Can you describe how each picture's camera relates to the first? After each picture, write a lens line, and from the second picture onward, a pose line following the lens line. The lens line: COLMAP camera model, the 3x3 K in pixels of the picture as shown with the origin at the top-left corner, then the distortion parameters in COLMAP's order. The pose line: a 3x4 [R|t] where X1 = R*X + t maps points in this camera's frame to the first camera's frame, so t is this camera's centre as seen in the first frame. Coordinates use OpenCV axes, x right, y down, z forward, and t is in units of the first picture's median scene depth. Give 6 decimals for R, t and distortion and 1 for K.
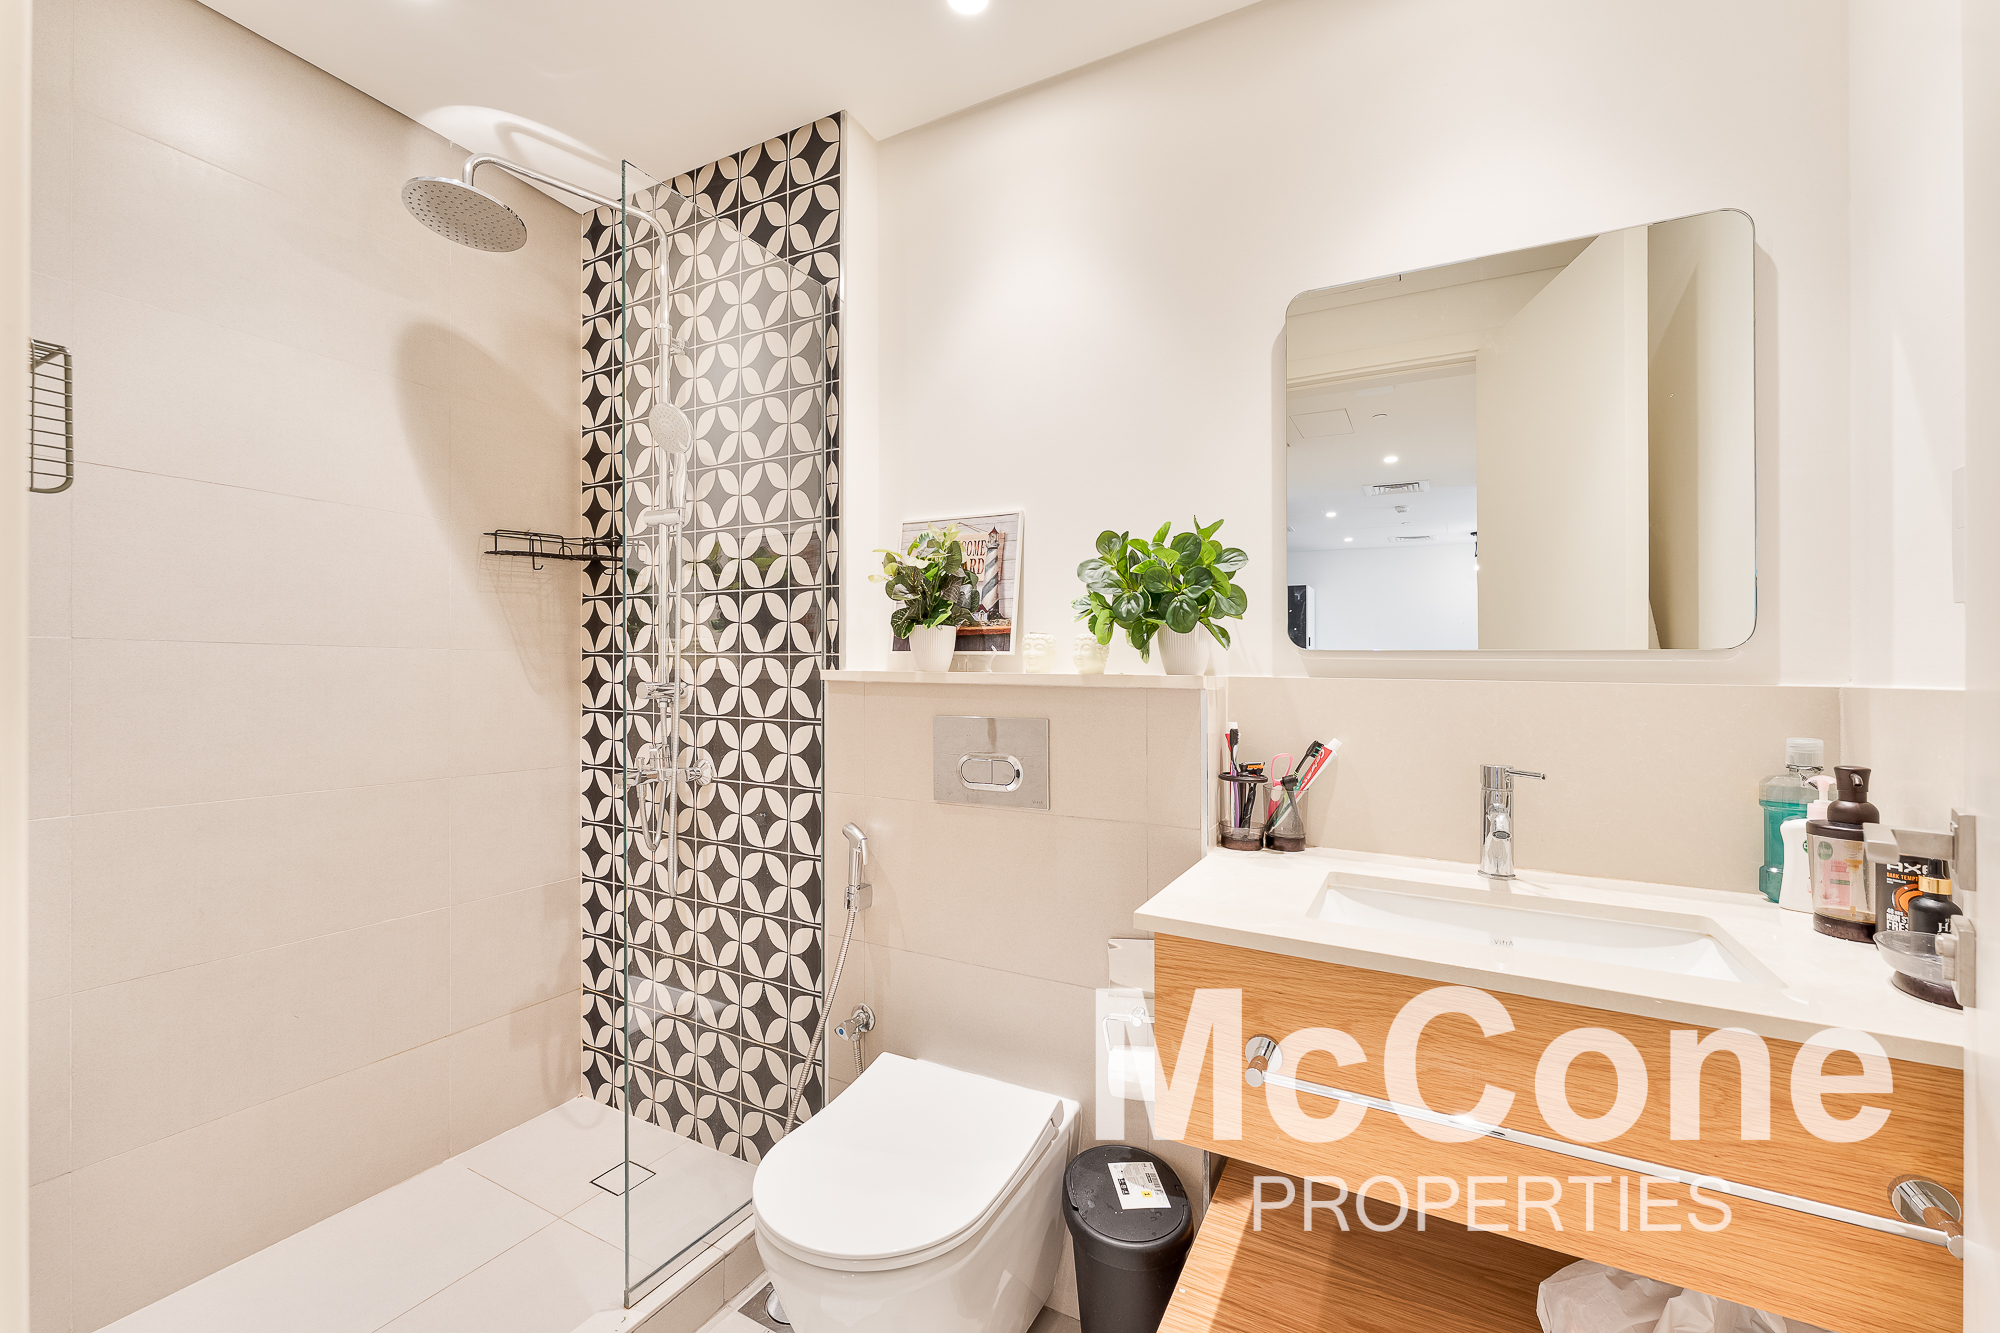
lens RADIAL K [[816.4, 0, 999.3], [0, 816.4, 668.5], [0, 0, 1]] dist [0.002317, -0.000597]
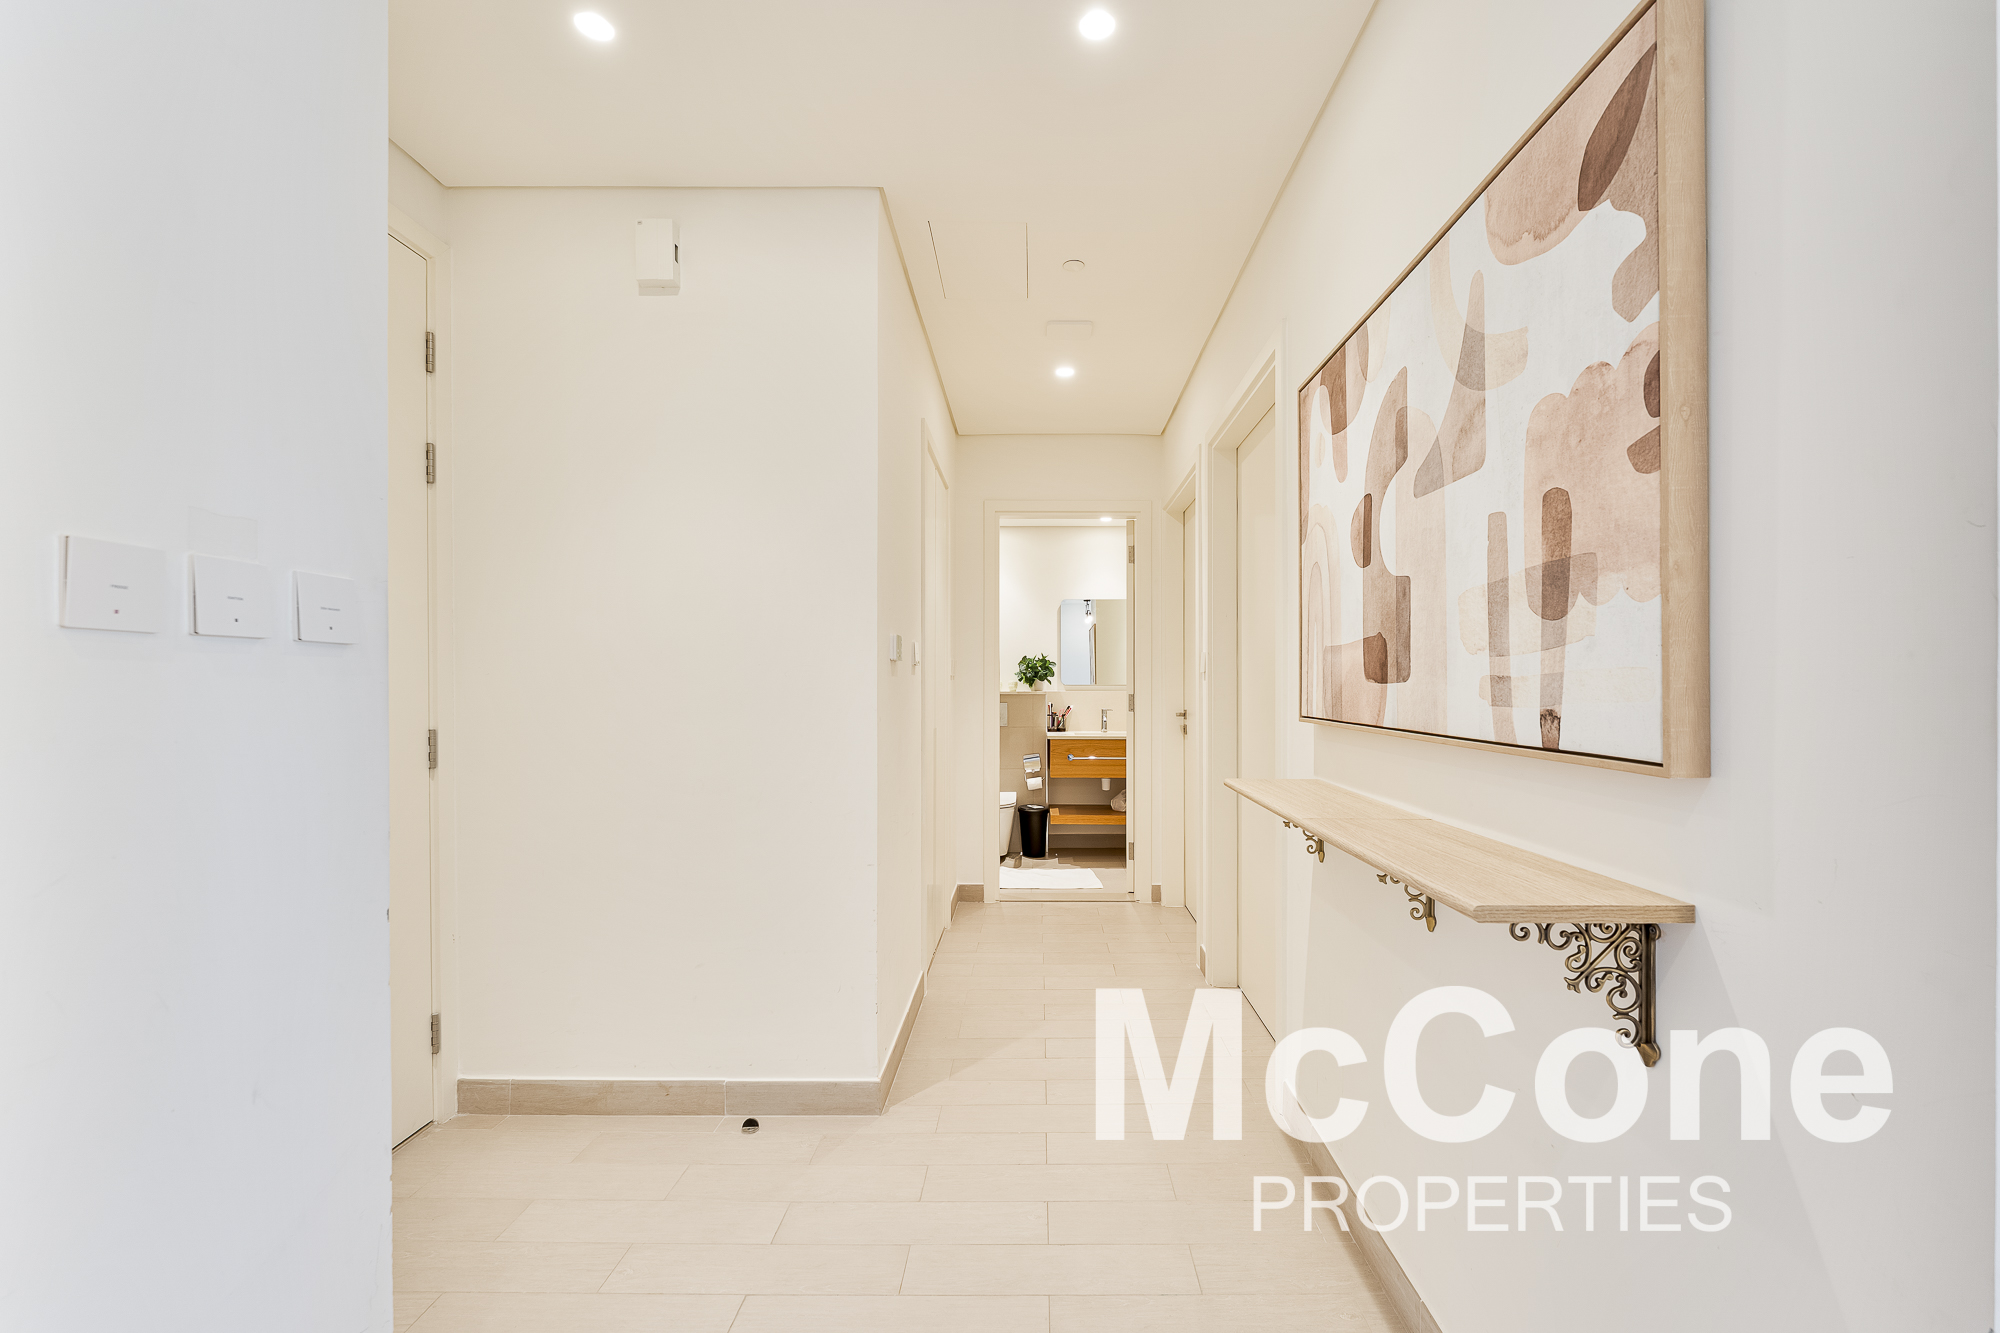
lens RADIAL K [[816.4, 0, 1000.3], [0, 816.4, 674.3], [0, 0, 1]] dist [0.002317, -0.000597]
pose [[0.999979, -0.006114, -0.002085, 0.027085], [0.006112, 0.999981, -0.001270, -0.074962], [0.002092, 0.001257, 0.999997, -3.138443]]
